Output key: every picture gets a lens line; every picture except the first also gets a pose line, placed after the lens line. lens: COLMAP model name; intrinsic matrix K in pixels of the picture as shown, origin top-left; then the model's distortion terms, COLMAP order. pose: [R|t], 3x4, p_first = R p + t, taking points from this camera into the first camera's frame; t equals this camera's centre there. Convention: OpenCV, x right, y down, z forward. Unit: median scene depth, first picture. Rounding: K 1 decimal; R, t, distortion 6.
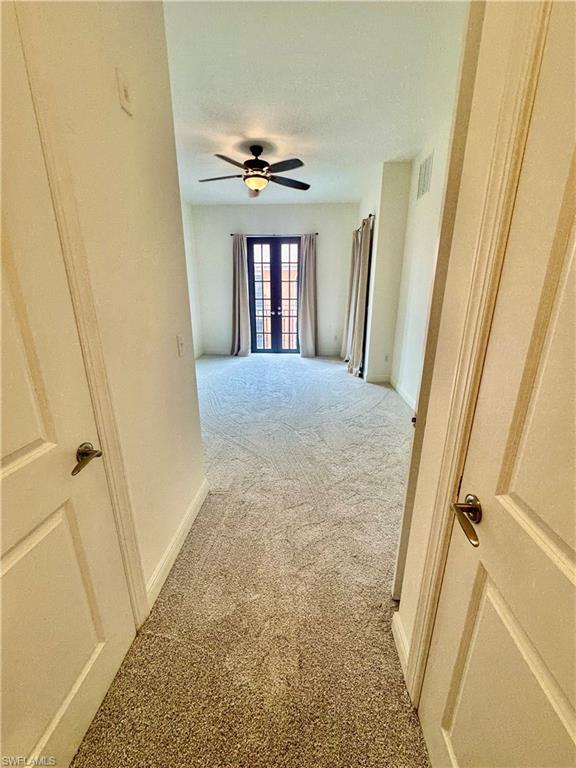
lens RADIAL K [[308.7, 0, 287.5], [0, 308.7, 385.0], [0, 0, 1]] dist [0.001553, 0.000051]
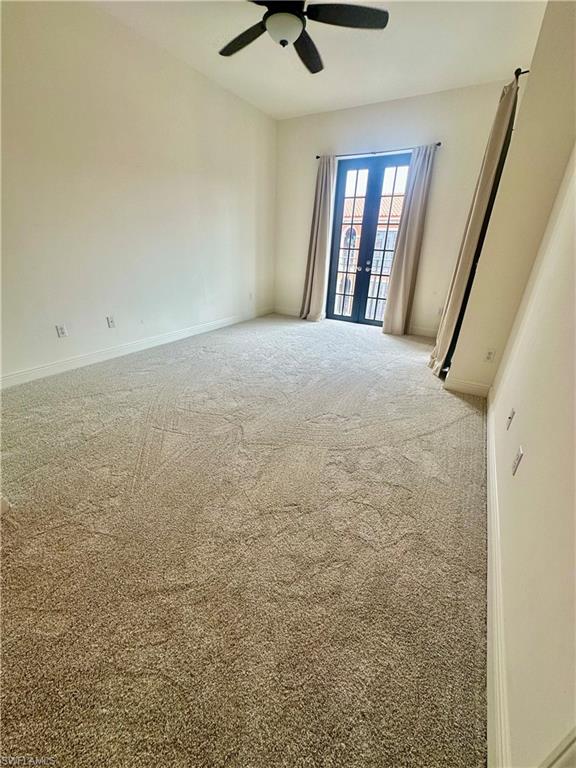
lens RADIAL K [[308.7, 0, 288.3], [0, 308.7, 383.0], [0, 0, 1]] dist [0.001553, 0.000051]
pose [[0.888592, 0.214161, -0.405635, 0.169705], [-0.170521, 0.975169, 0.141308, -0.039859], [0.425825, -0.056395, 0.903046, 0.239855]]
